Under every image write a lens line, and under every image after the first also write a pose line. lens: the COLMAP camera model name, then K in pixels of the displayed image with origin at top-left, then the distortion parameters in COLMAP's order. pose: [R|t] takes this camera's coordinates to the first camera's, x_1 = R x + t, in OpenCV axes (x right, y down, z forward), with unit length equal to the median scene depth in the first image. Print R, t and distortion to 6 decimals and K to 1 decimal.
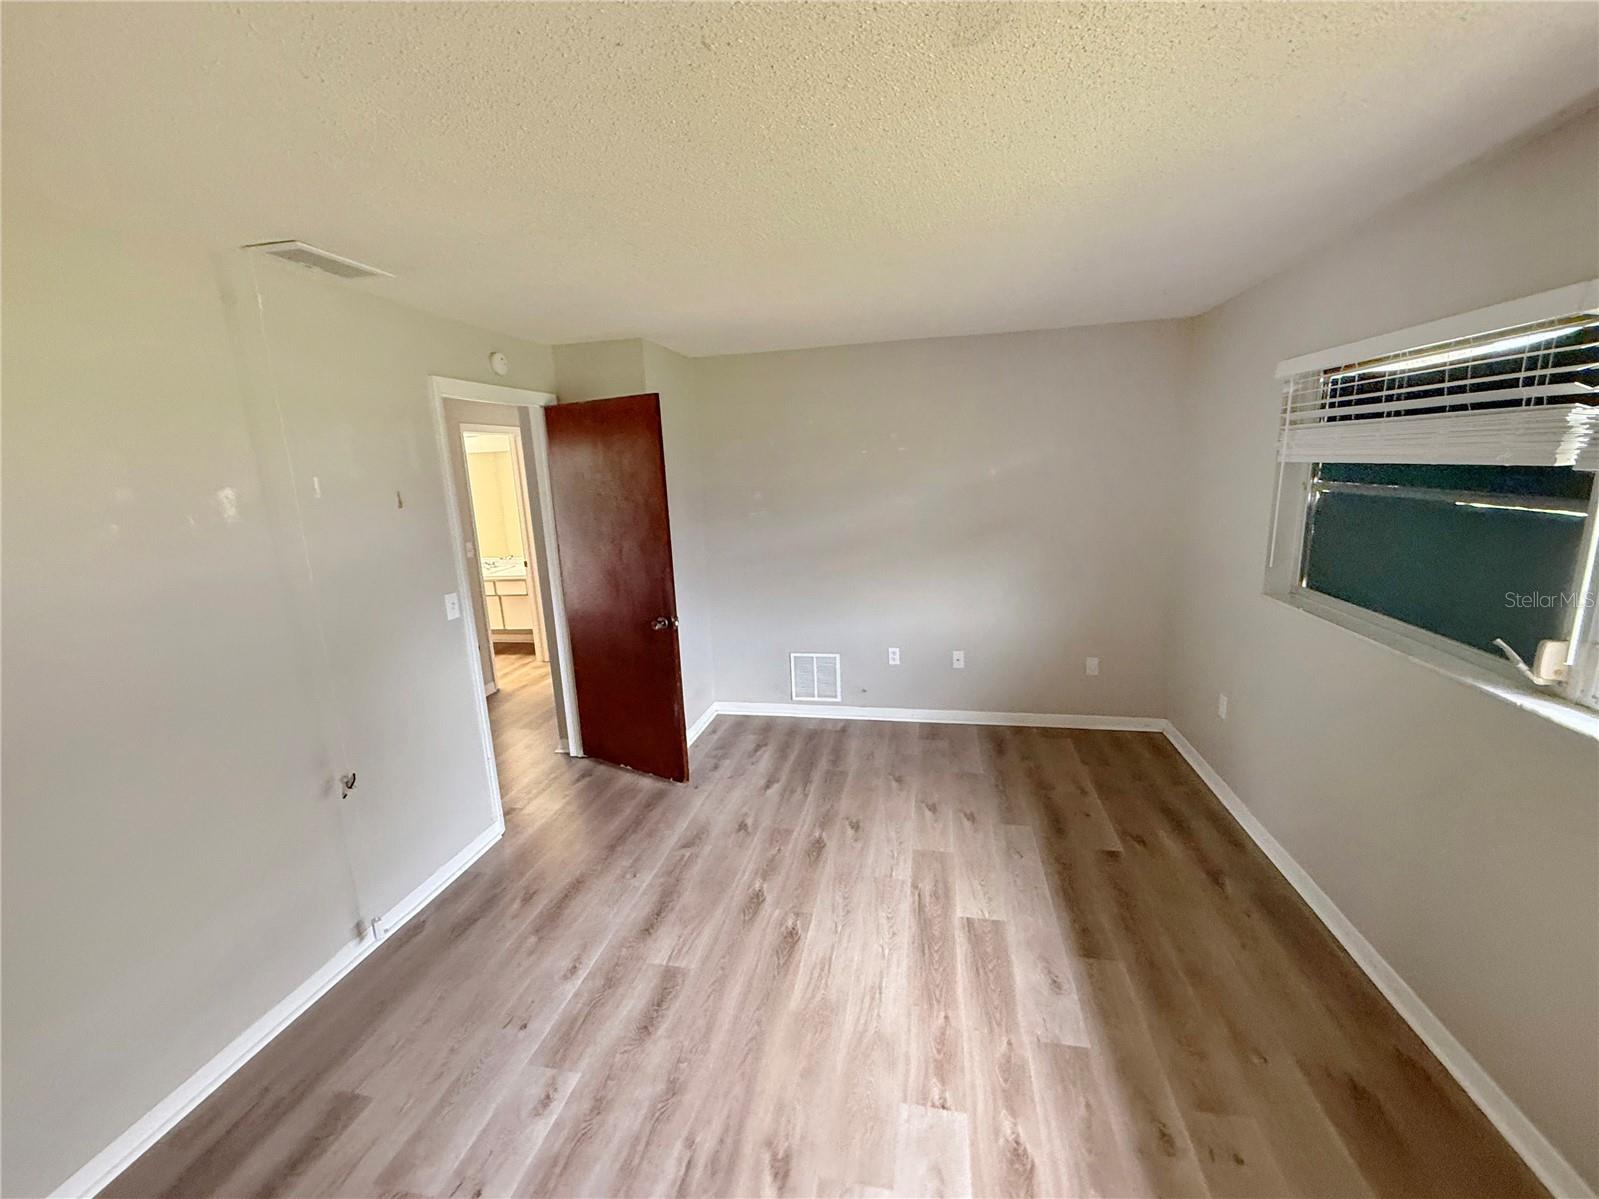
lens RADIAL K [[659.5, 0, 800.8], [0, 659.5, 597.2], [0, 0, 1]] dist [0.001308, -0.000080]
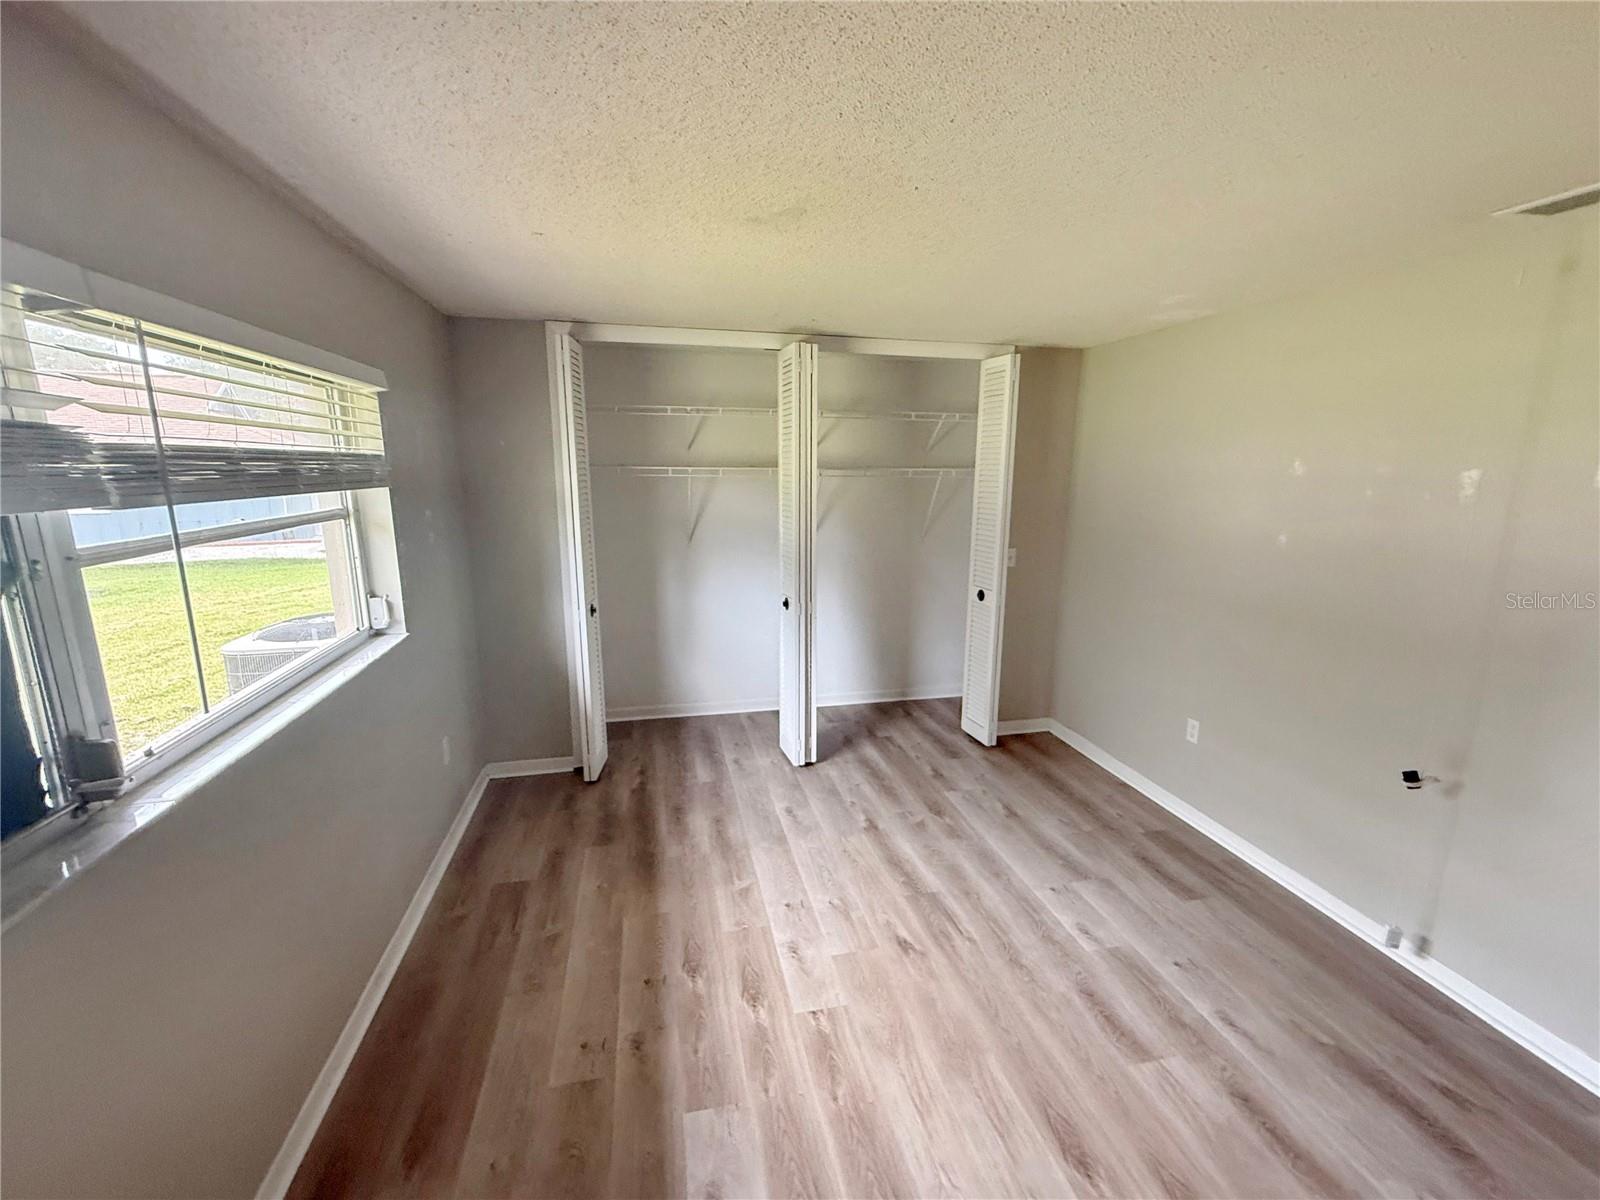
lens RADIAL K [[659.9, 0, 801.4], [0, 659.9, 593.9], [0, 0, 1]] dist [0.001308, -0.000080]
pose [[-0.912246, 0.114984, -0.393173, 0.571474], [-0.047581, 0.923559, 0.380493, -0.346065], [0.406869, 0.365811, -0.837042, 1.582428]]
